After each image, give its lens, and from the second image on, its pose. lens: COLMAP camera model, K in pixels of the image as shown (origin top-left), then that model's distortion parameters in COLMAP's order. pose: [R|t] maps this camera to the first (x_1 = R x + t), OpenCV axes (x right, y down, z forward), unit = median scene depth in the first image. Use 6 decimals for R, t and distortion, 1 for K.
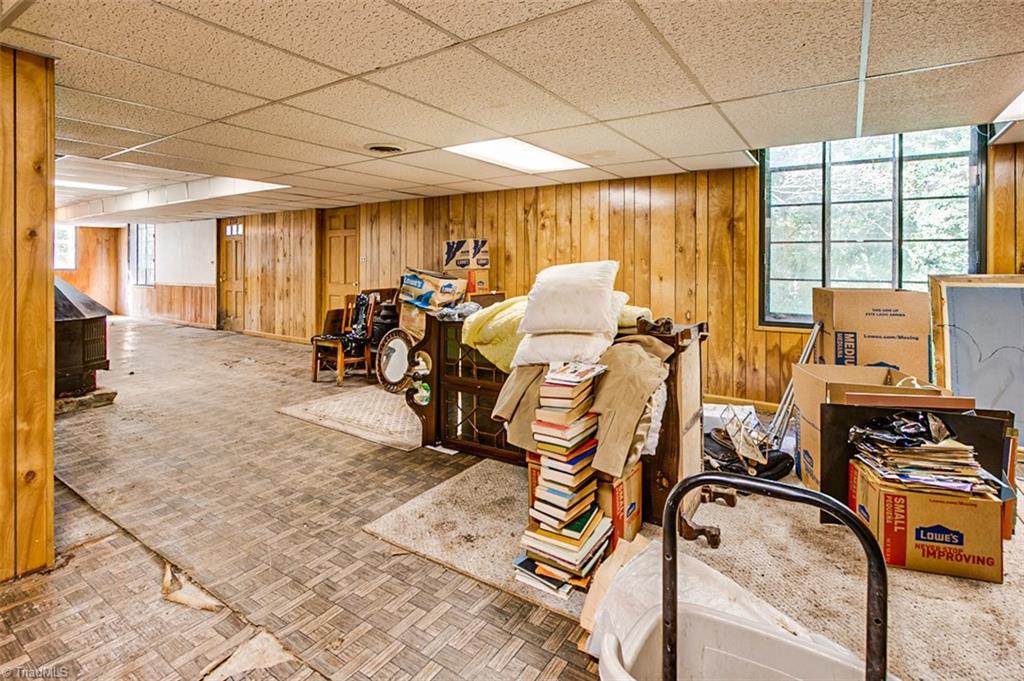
lens RADIAL K [[500.8, 0, 512.0], [0, 500.8, 340.5], [0, 0, 1]] dist [-0.001374, -0.000691]
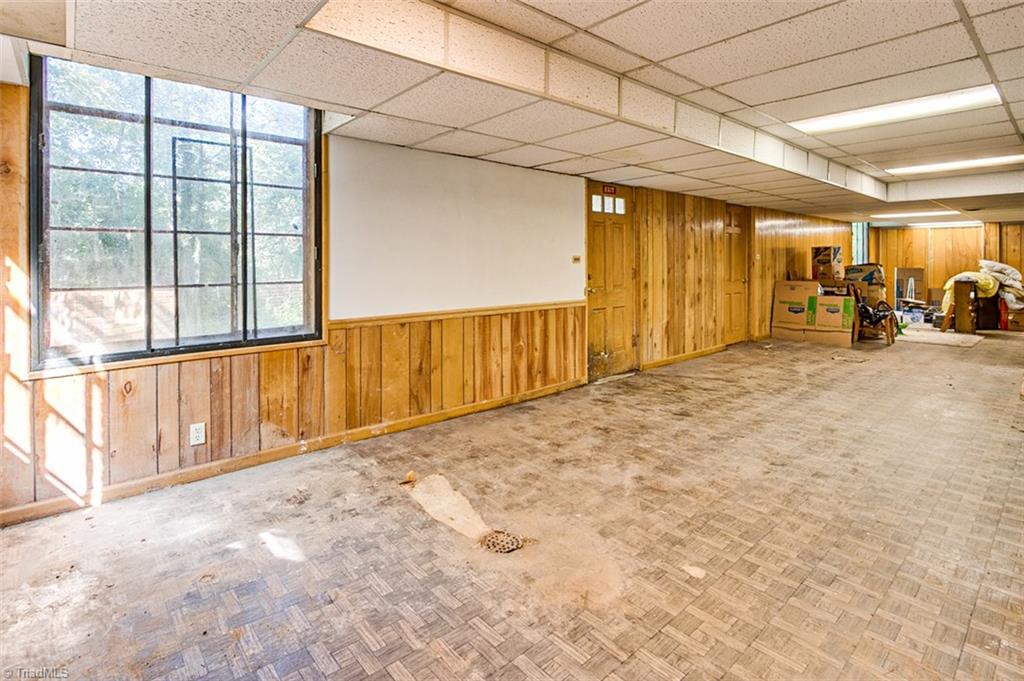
lens RADIAL K [[500.8, 0, 512.0], [0, 500.8, 340.5], [0, 0, 1]] dist [-0.001374, -0.000691]
pose [[0.239359, -0.187539, 0.952647, -1.093261], [0.106177, 0.980340, 0.166313, -0.162066], [-0.965108, 0.061341, 0.254565, 0.909073]]
